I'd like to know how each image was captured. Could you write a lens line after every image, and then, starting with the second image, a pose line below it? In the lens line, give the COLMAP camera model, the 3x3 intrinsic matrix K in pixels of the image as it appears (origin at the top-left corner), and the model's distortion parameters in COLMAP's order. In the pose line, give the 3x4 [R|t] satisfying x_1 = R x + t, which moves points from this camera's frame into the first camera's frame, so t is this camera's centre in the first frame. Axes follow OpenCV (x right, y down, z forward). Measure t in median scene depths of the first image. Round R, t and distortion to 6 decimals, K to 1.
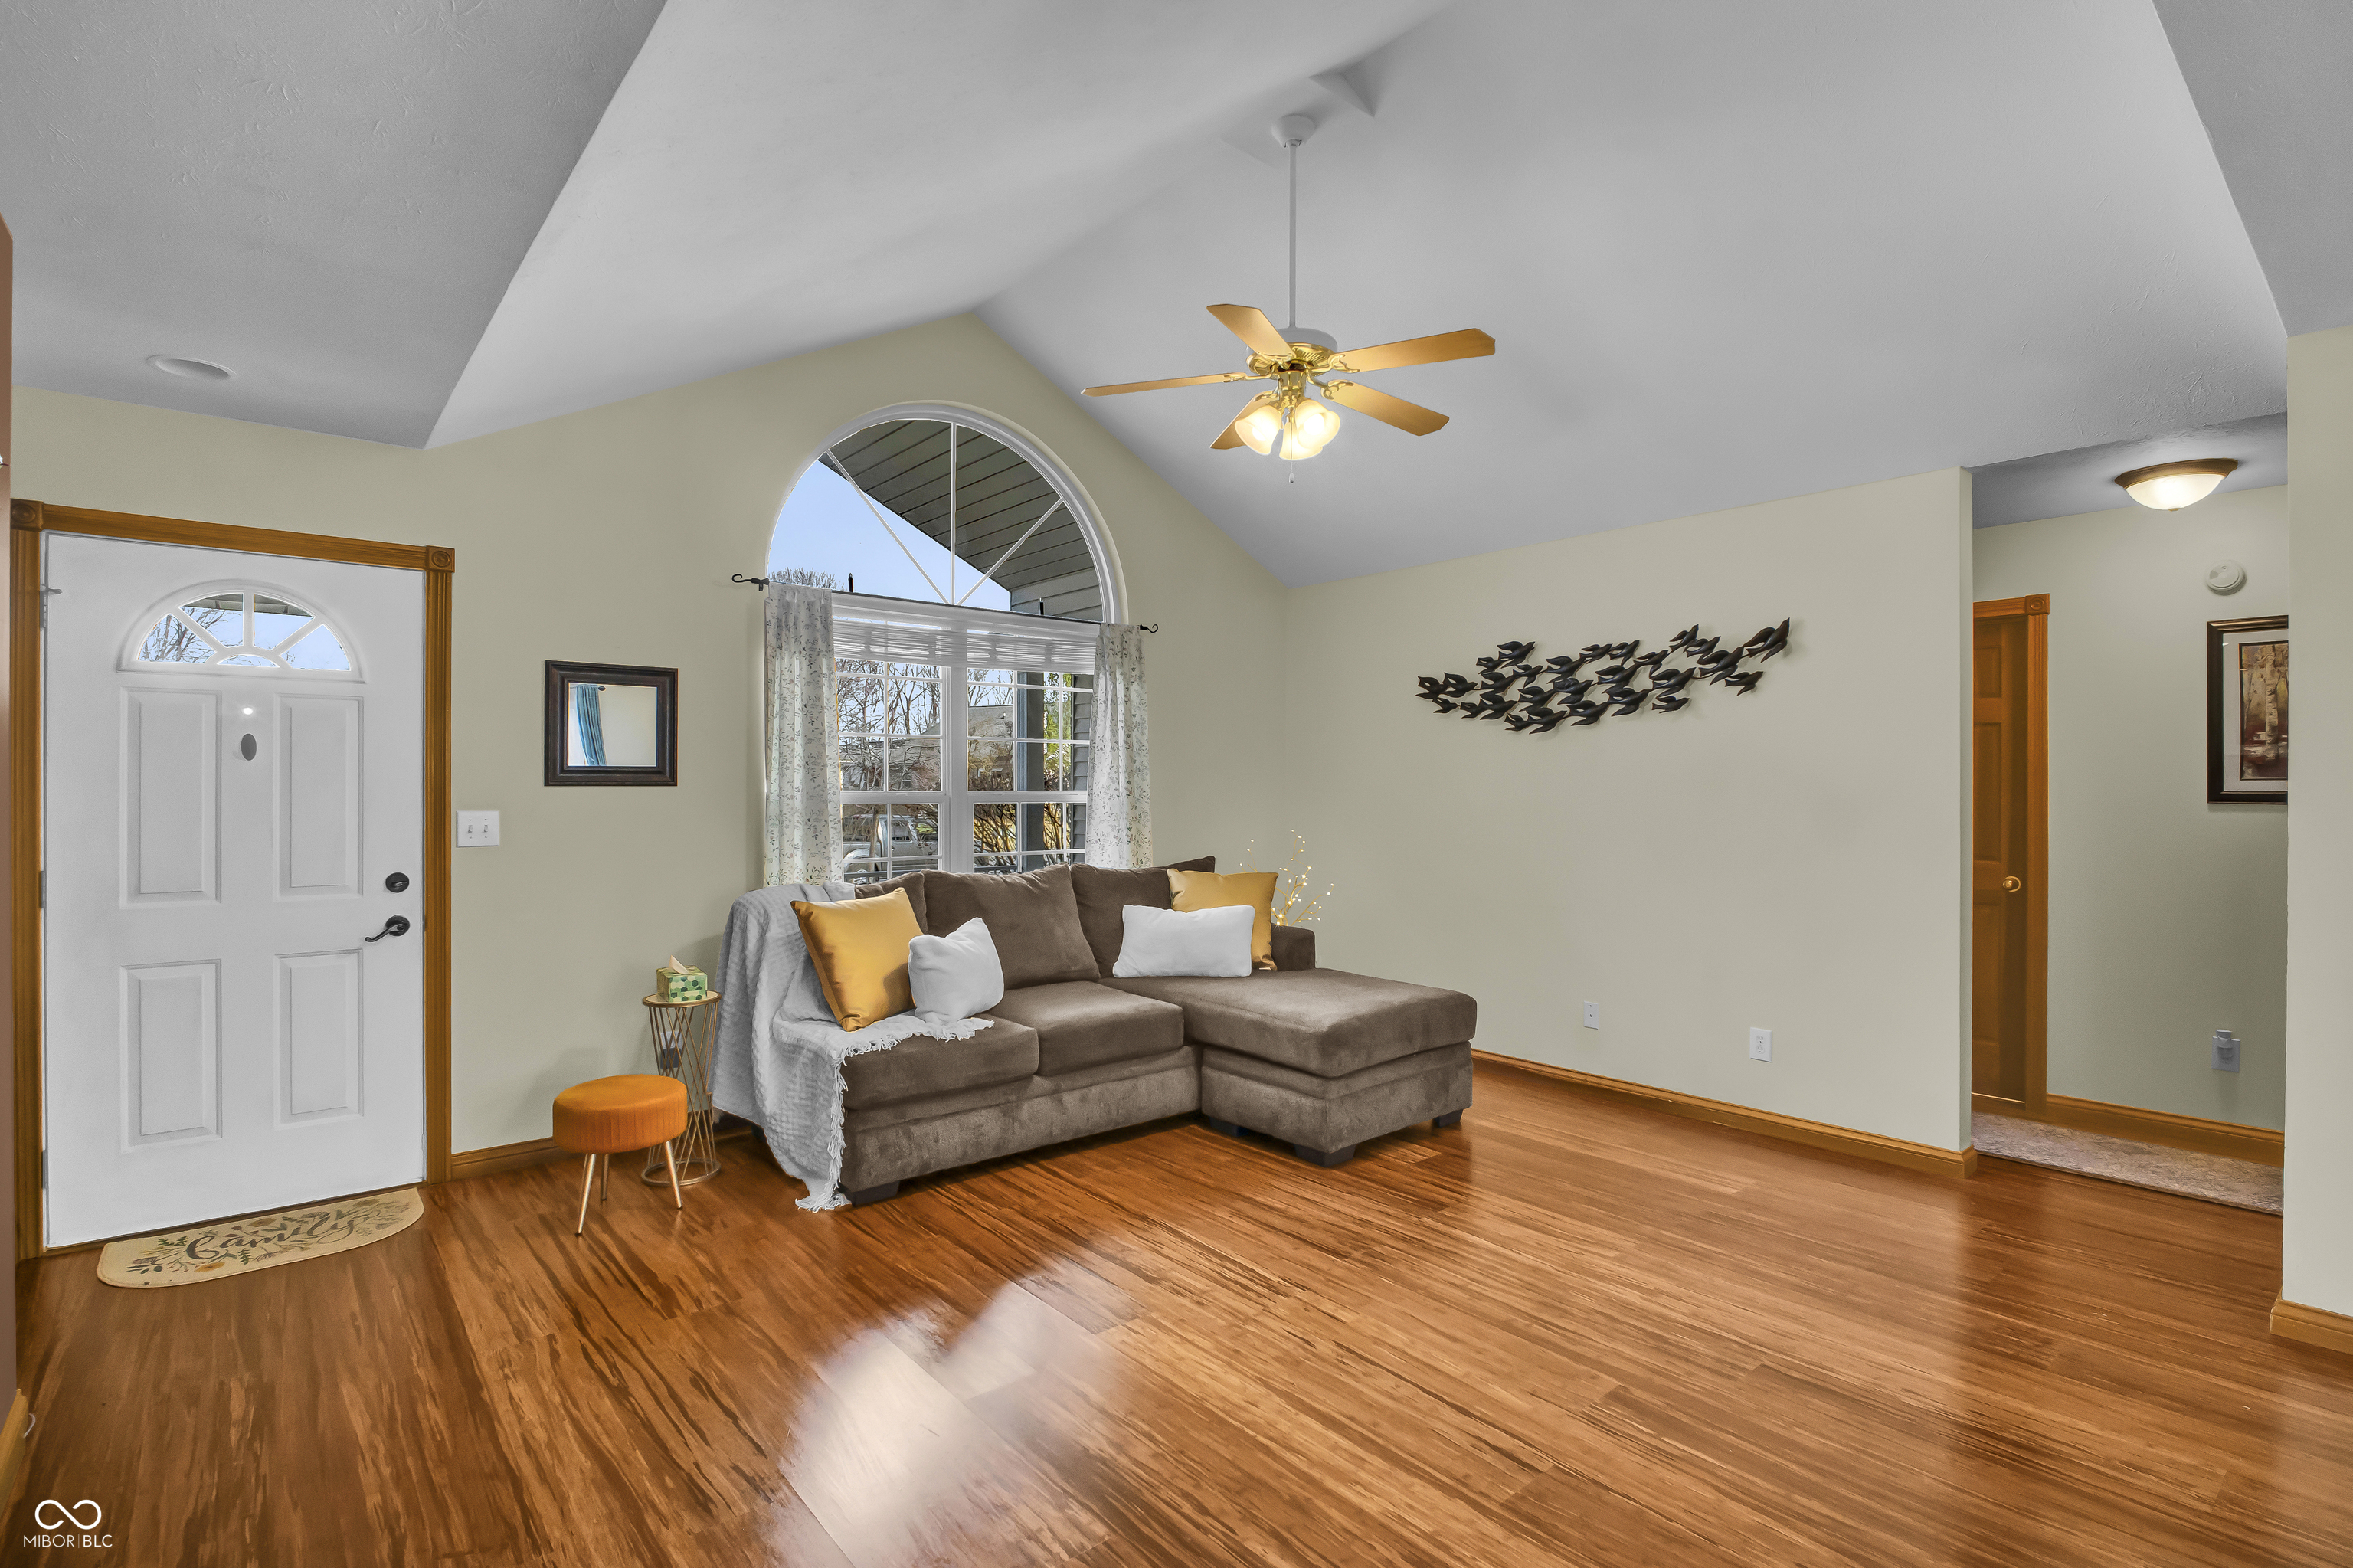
lens RADIAL K [[1124.3, 0, 1180.5], [0, 1124.3, 784.6], [0, 0, 1]] dist [-0.002146, -0.012154]
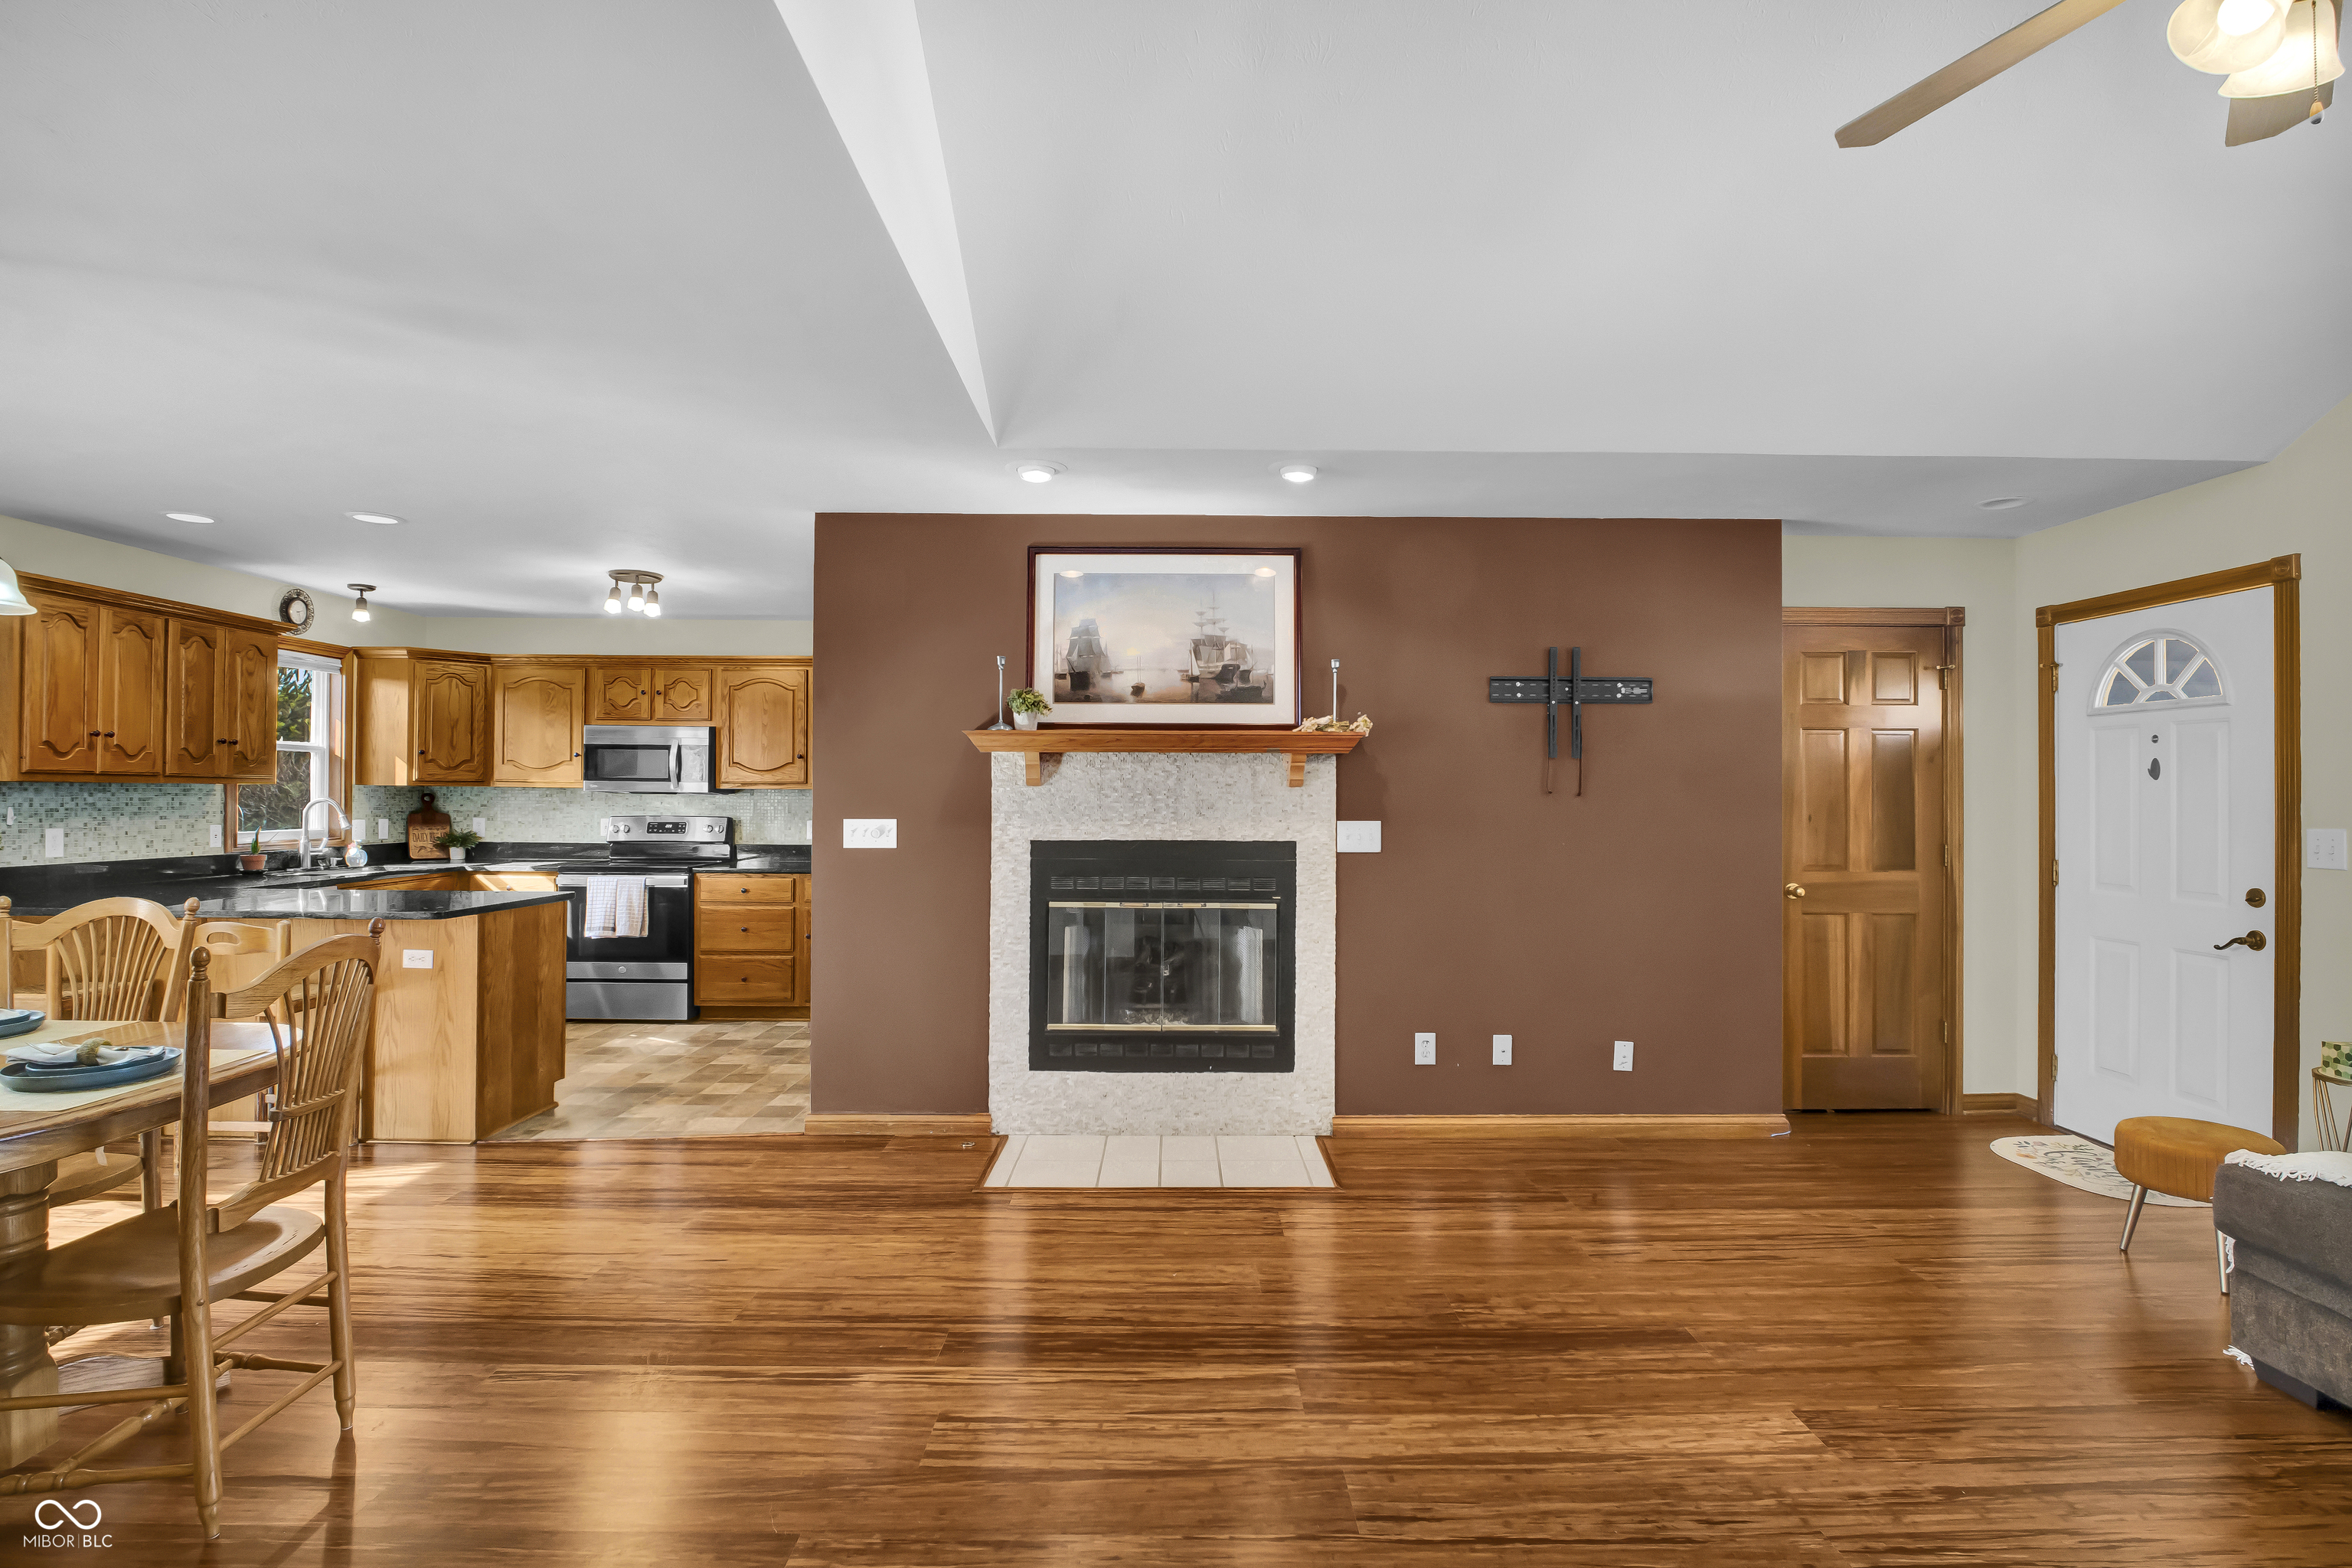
lens RADIAL K [[1114.2, 0, 1183.0], [0, 1114.2, 787.8], [0, 0, 1]] dist [-0.005923, -0.008666]
pose [[-0.638949, -0.009515, -0.769191, 0.562474], [-0.006345, 0.999955, -0.007099, 0.001045], [0.769223, 0.000345, -0.638980, 0.730055]]
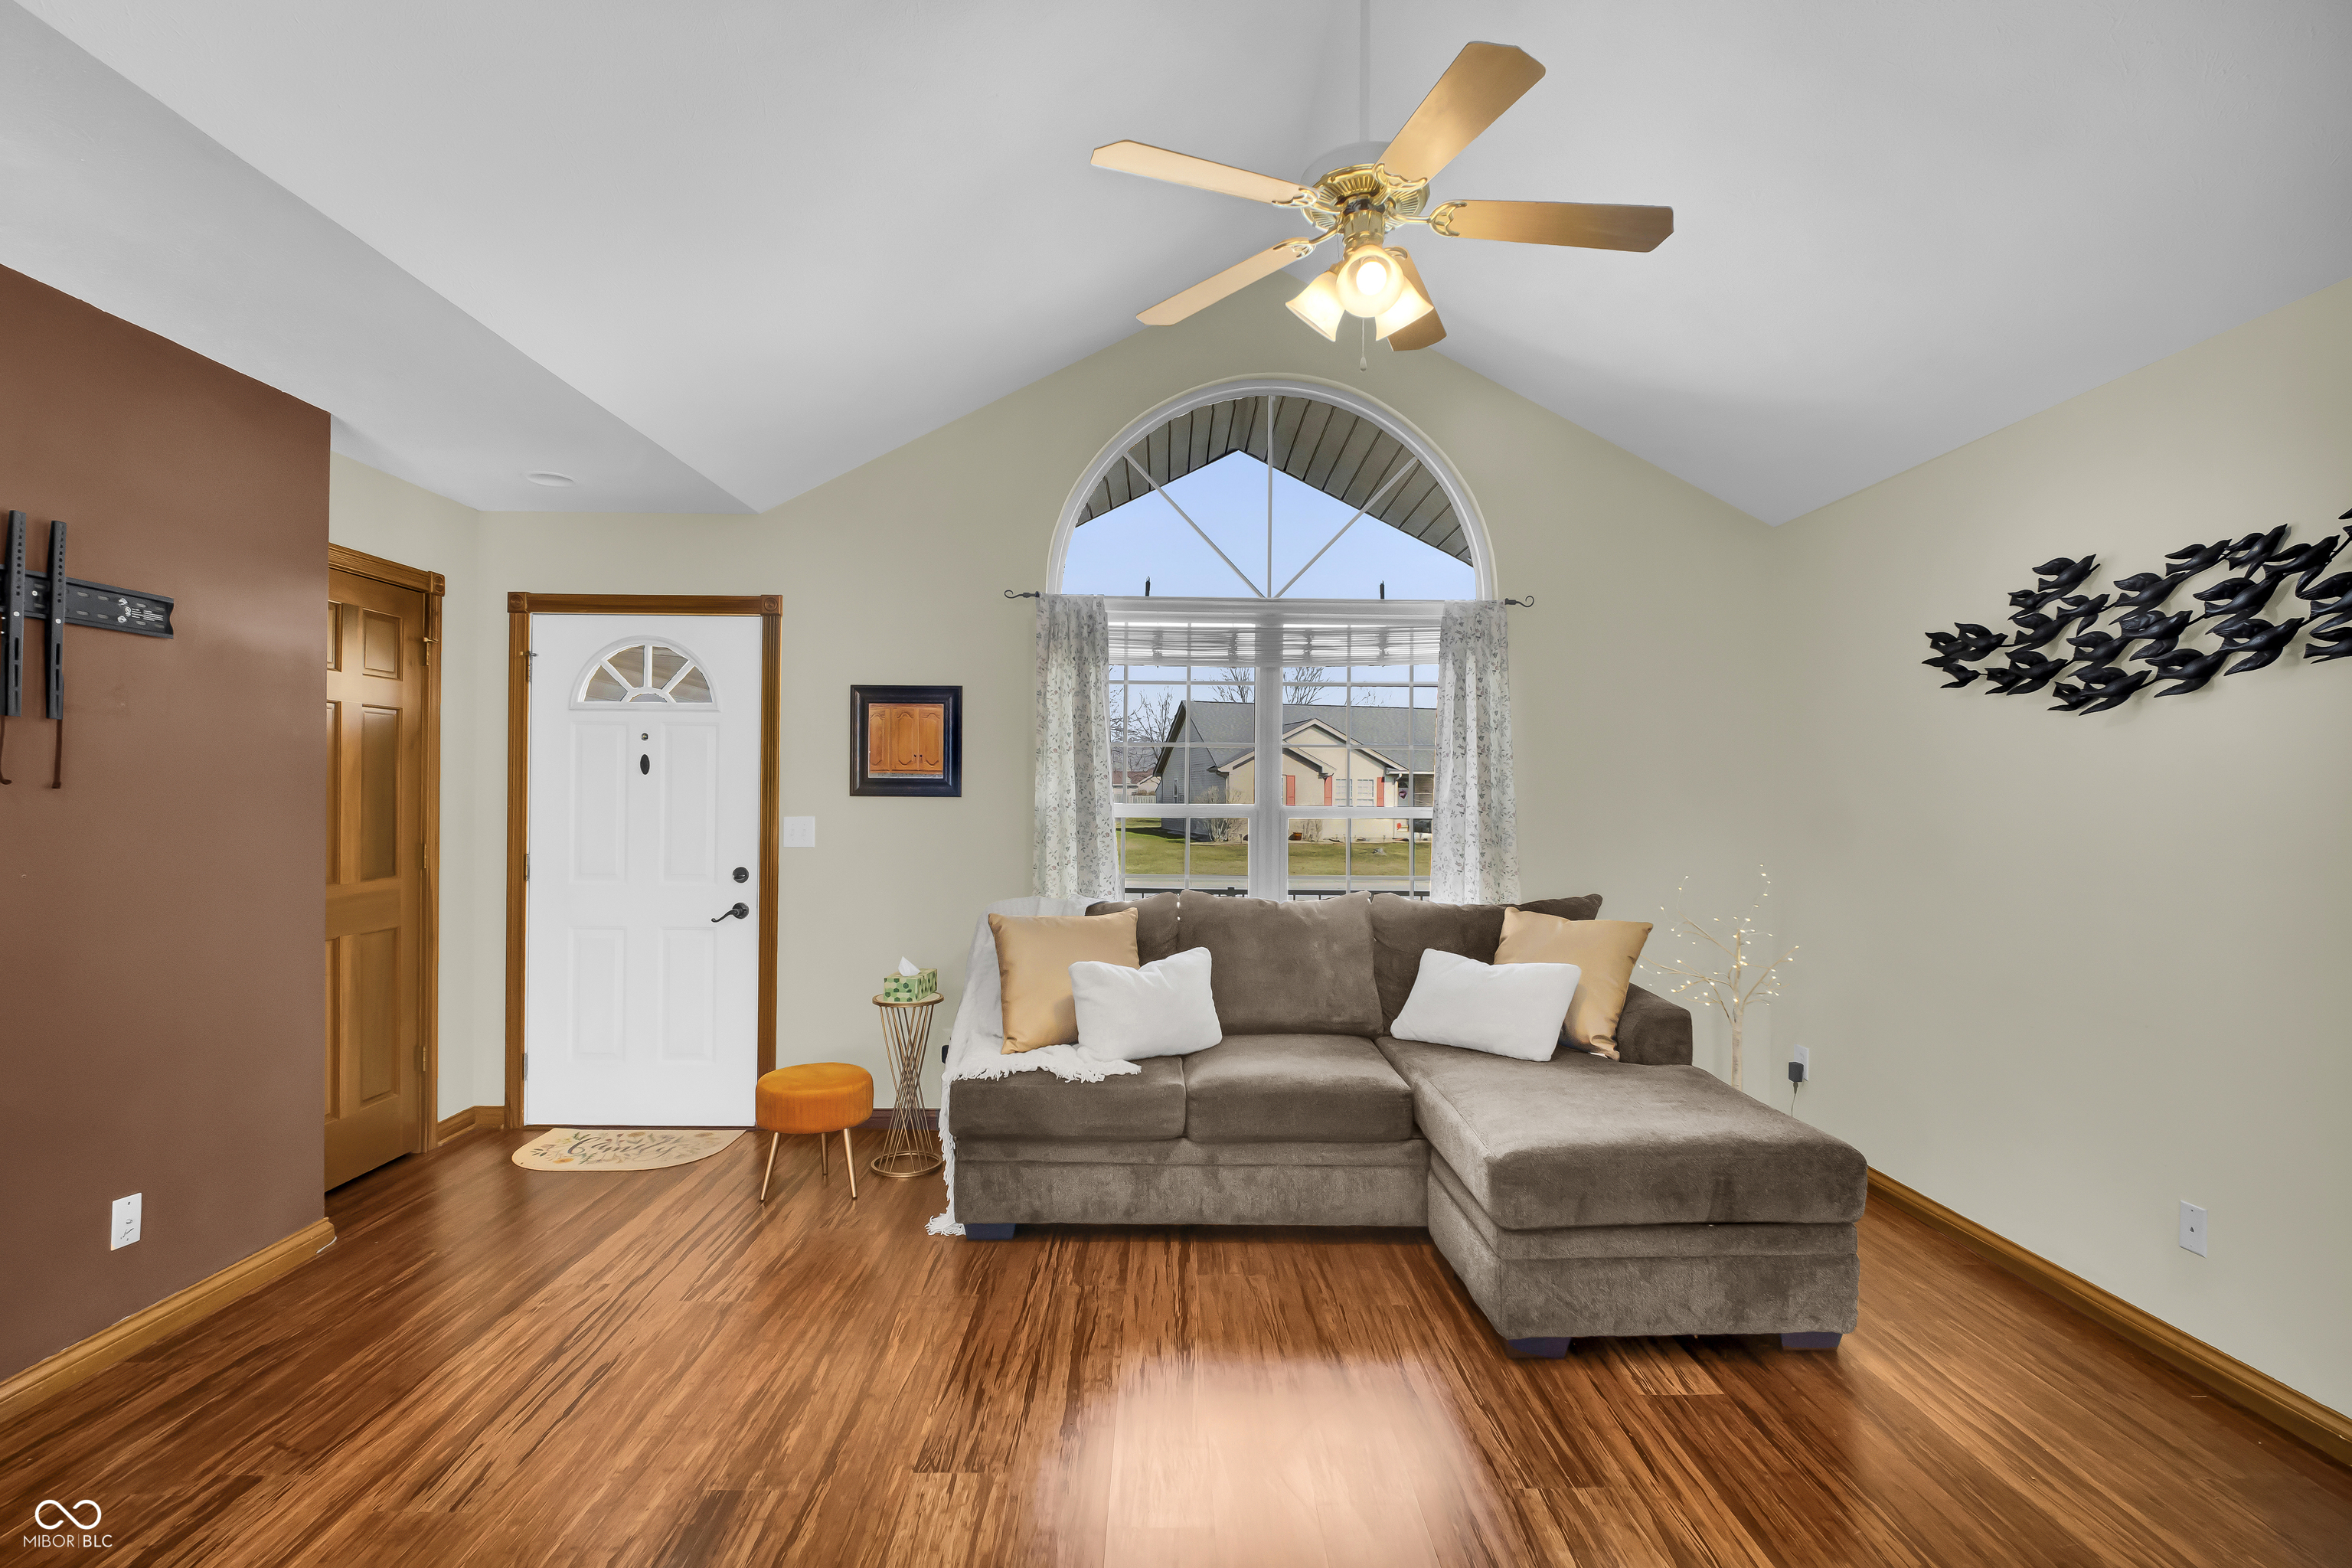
lens RADIAL K [[1114.2, 0, 1183.0], [0, 1114.2, 787.8], [0, 0, 1]] dist [-0.005923, -0.008666]
pose [[0.772511, -0.000334, -0.635001, 0.357701], [-0.006388, 0.999945, -0.008297, 0.000083], [0.634969, 0.010466, 0.772467, 0.305779]]
